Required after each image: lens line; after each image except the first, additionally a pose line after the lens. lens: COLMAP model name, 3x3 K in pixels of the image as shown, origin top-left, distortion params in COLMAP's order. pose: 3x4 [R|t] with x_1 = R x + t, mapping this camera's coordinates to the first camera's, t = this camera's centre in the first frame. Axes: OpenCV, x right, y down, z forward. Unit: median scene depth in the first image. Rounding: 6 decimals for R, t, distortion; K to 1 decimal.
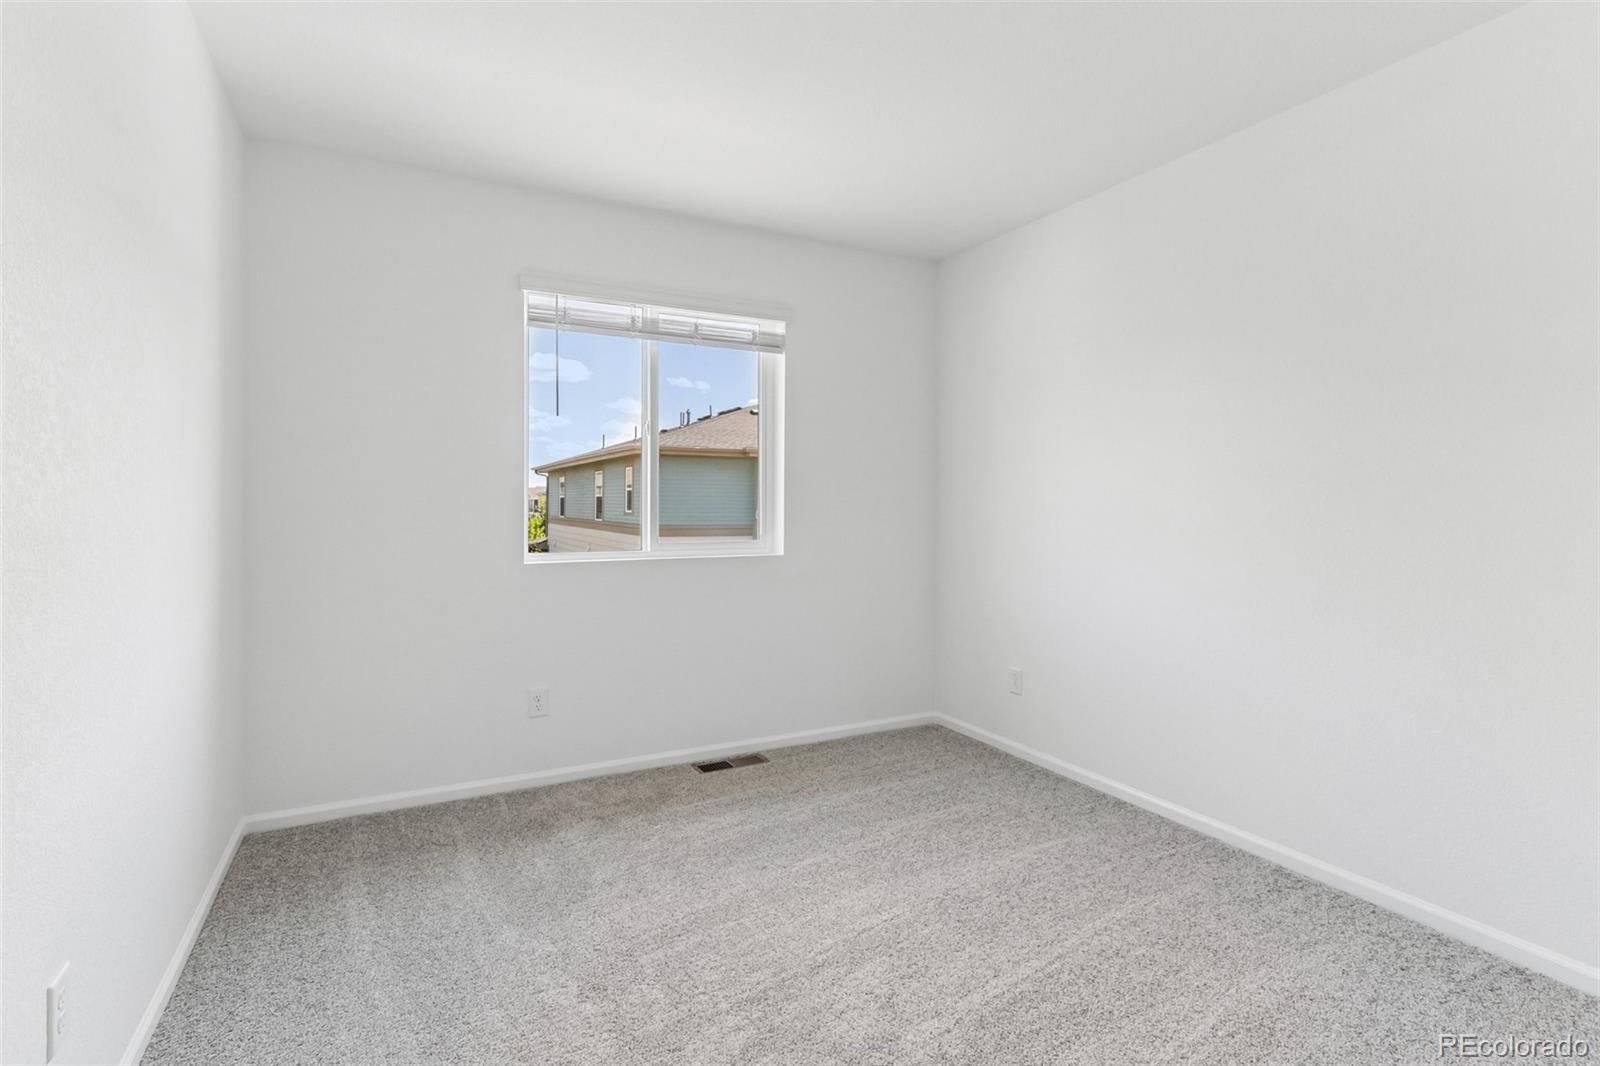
lens RADIAL K [[742.6, 0, 807.9], [0, 742.6, 529.7], [0, 0, 1]] dist [0.001536, 0.002127]
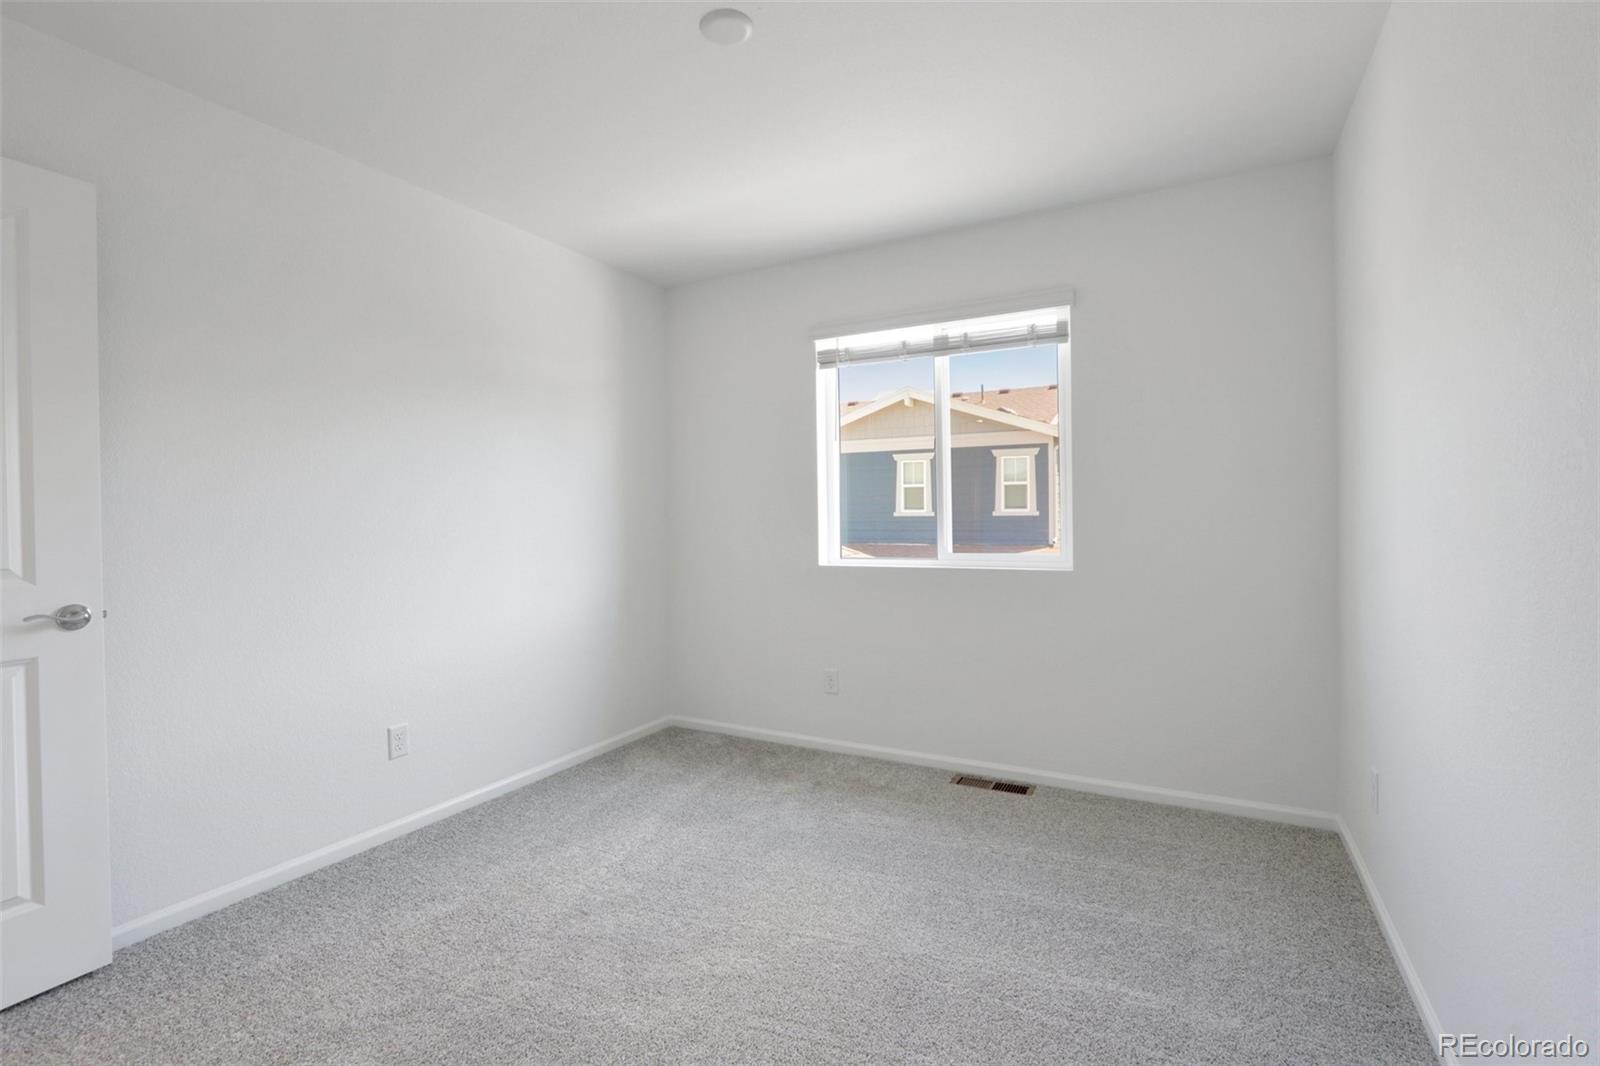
lens RADIAL K [[742.6, 0, 794.3], [0, 742.6, 534.2], [0, 0, 1]] dist [0.001536, 0.002127]
pose [[0.574175, 0.015124, -0.818593, 0.565158], [-0.021408, 0.999765, 0.003455, -0.005960], [0.818452, 0.015541, 0.574364, 0.255433]]
